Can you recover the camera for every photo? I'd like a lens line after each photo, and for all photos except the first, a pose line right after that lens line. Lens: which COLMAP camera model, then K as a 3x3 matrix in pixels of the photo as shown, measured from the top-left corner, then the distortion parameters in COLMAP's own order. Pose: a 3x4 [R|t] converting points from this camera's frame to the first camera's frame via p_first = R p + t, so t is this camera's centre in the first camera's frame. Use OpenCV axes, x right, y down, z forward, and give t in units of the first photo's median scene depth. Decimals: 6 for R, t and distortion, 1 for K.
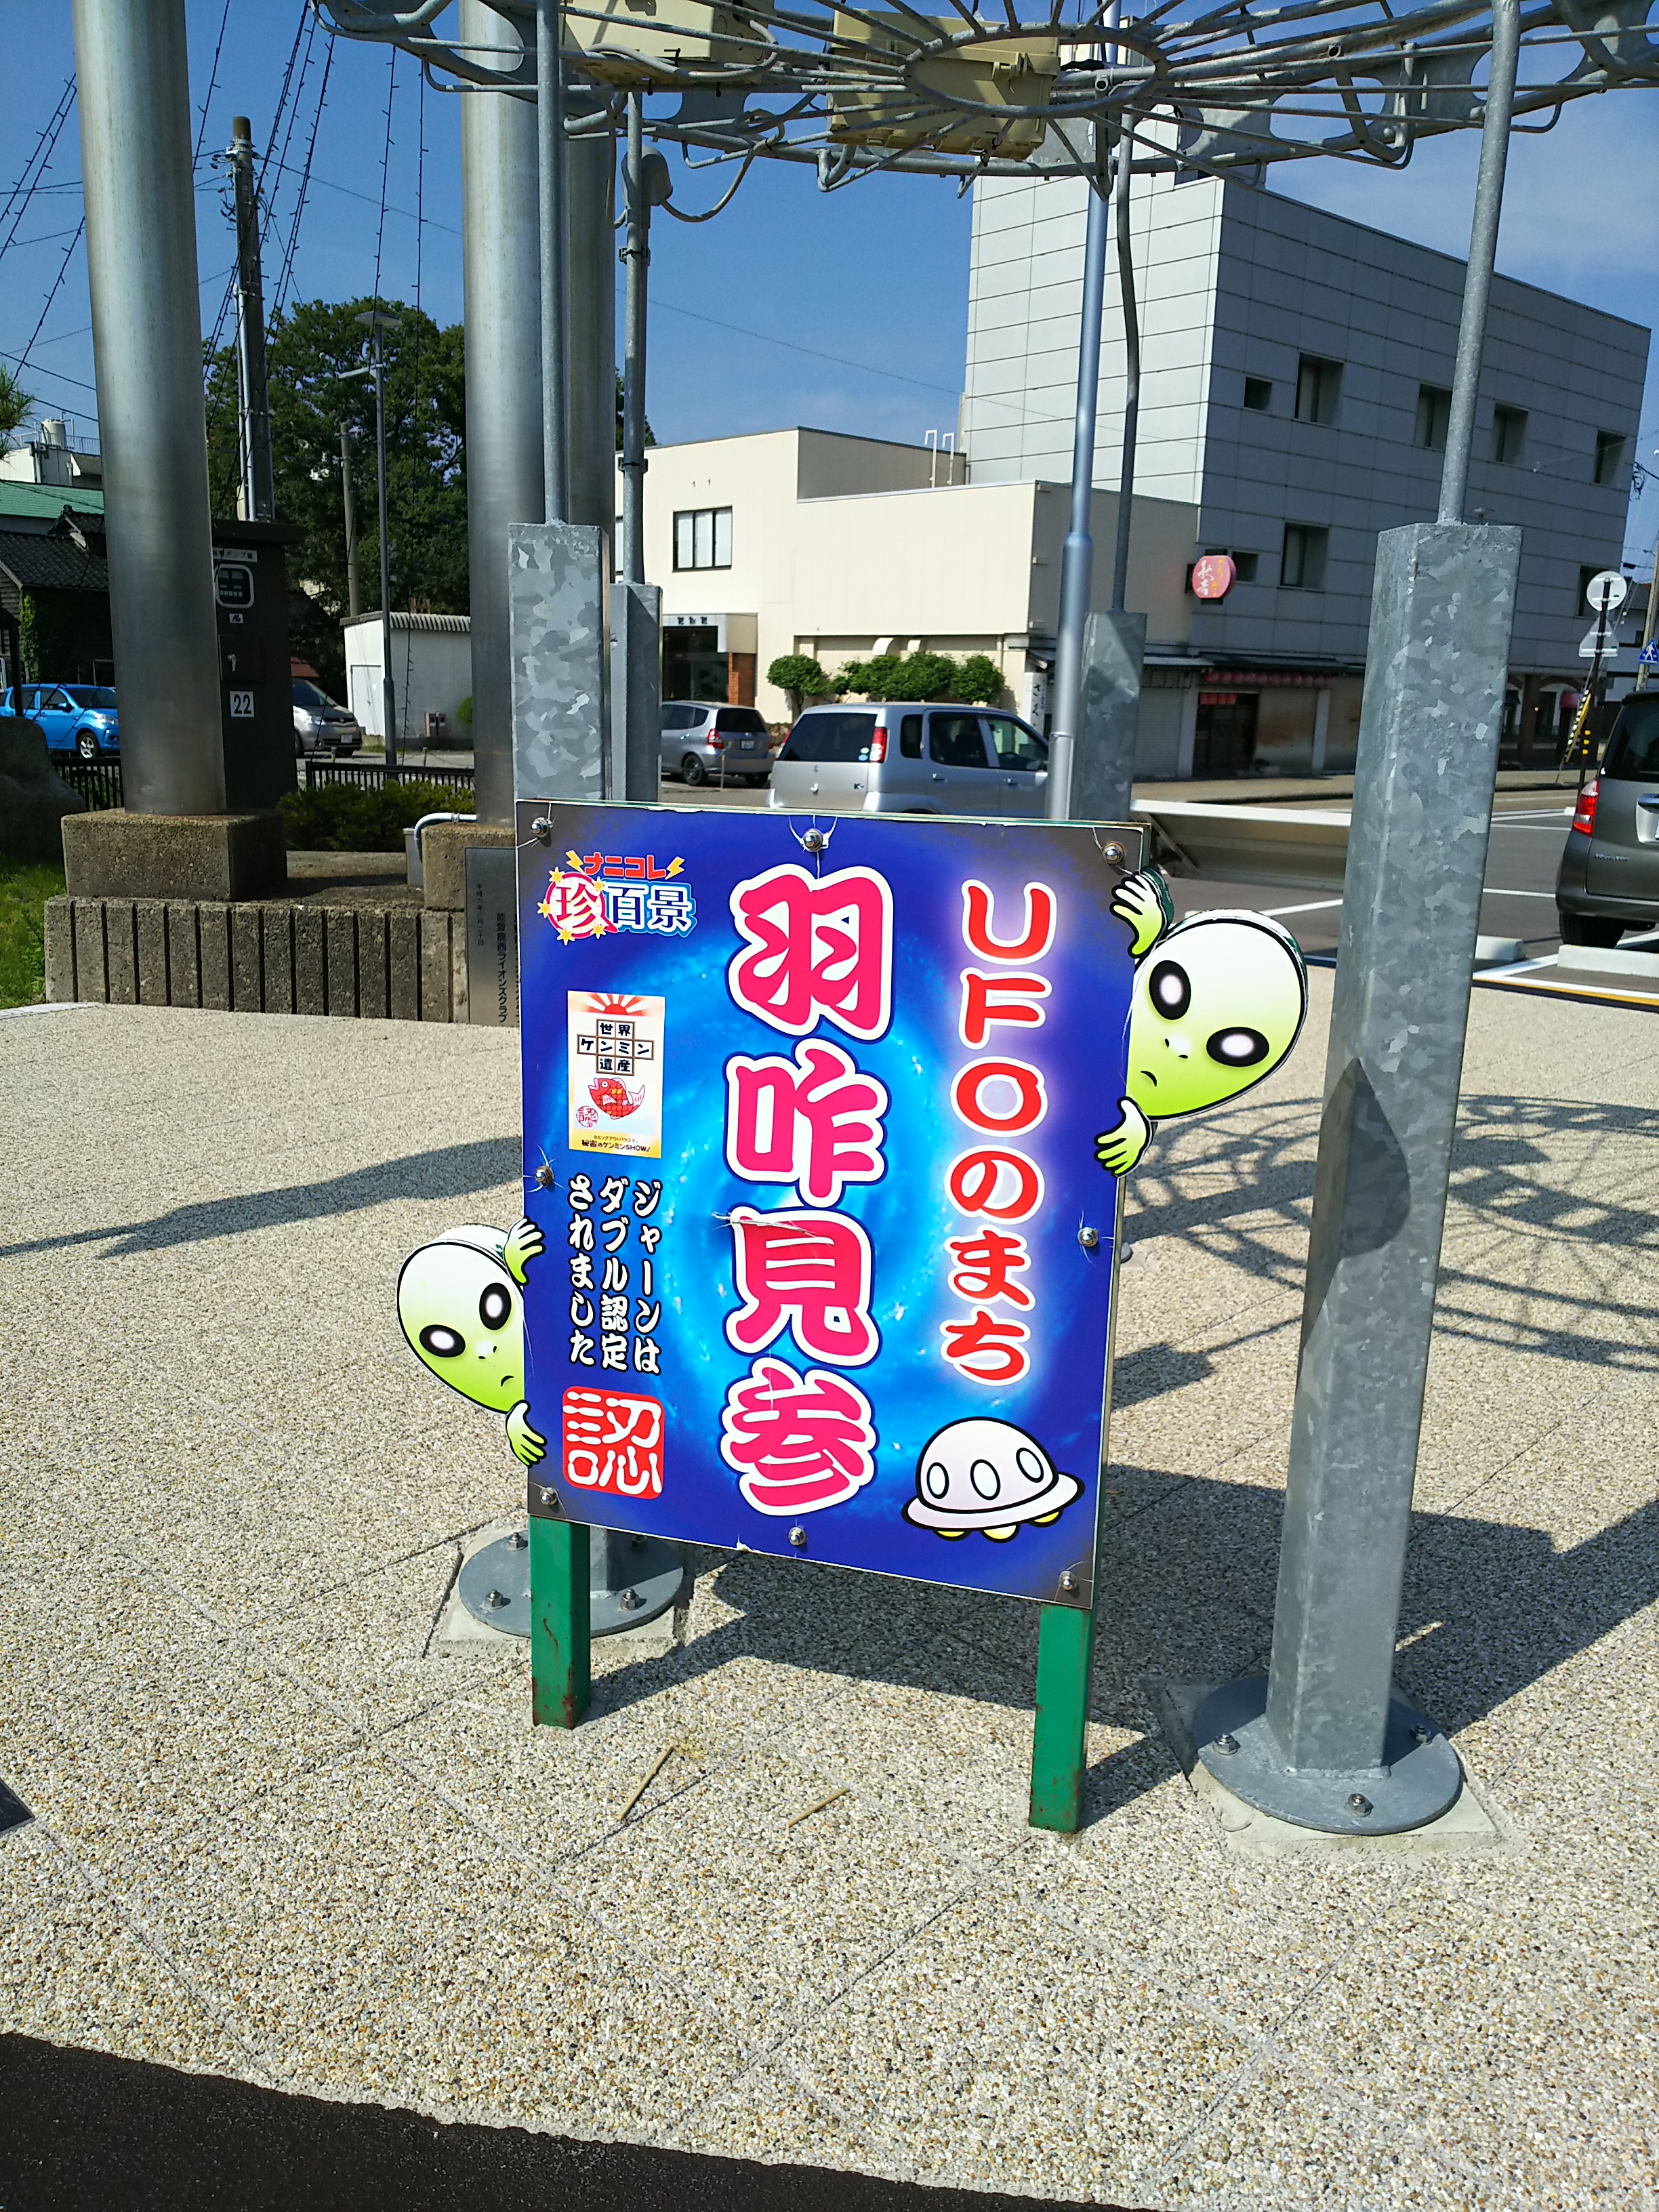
lens RADIAL K [[1738.9, 0, 829.5], [0, 1738.9, 1106.0], [0, 0, 1]] dist [0.009997, 0.002234]
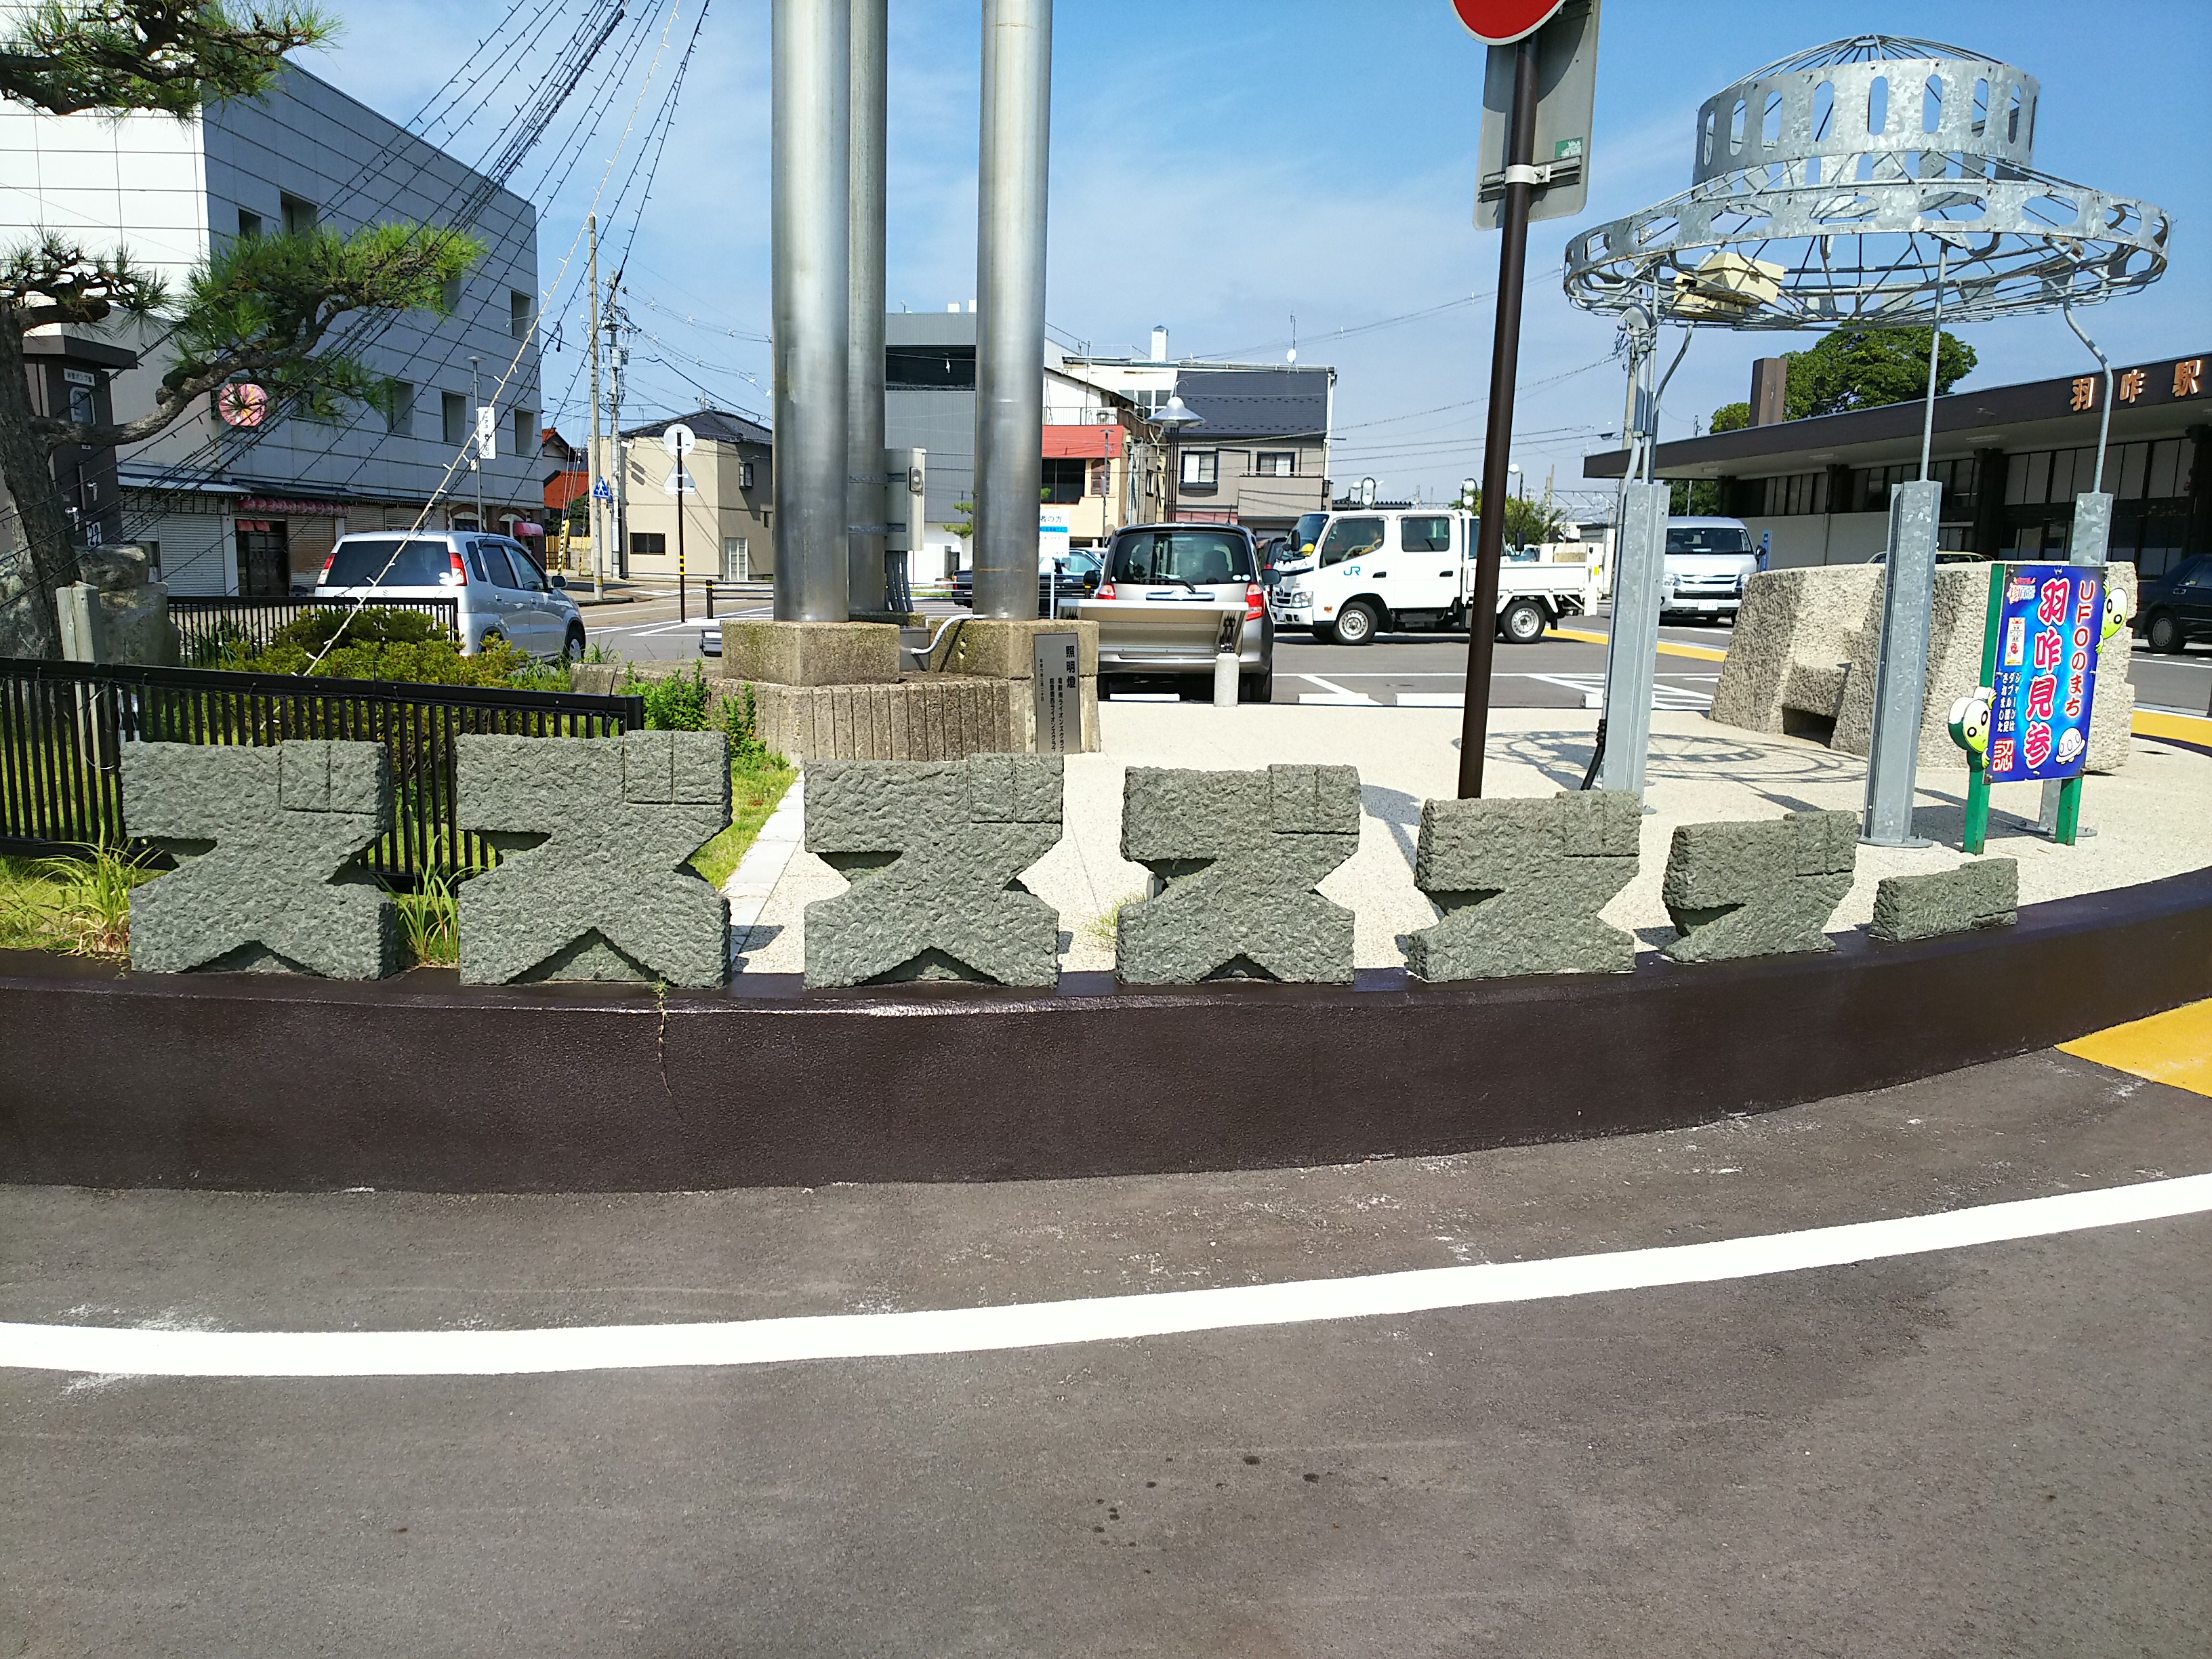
lens RADIAL K [[1738.9, 0, 1106.0], [0, 1738.9, 829.5], [0, 0, 1]] dist [0.009997, 0.002234]
pose [[0.671137, -0.123866, 0.730912, -0.506399], [0.165671, 0.986067, 0.014985, -0.000200], [-0.722584, 0.111034, 0.682307, -0.002400]]
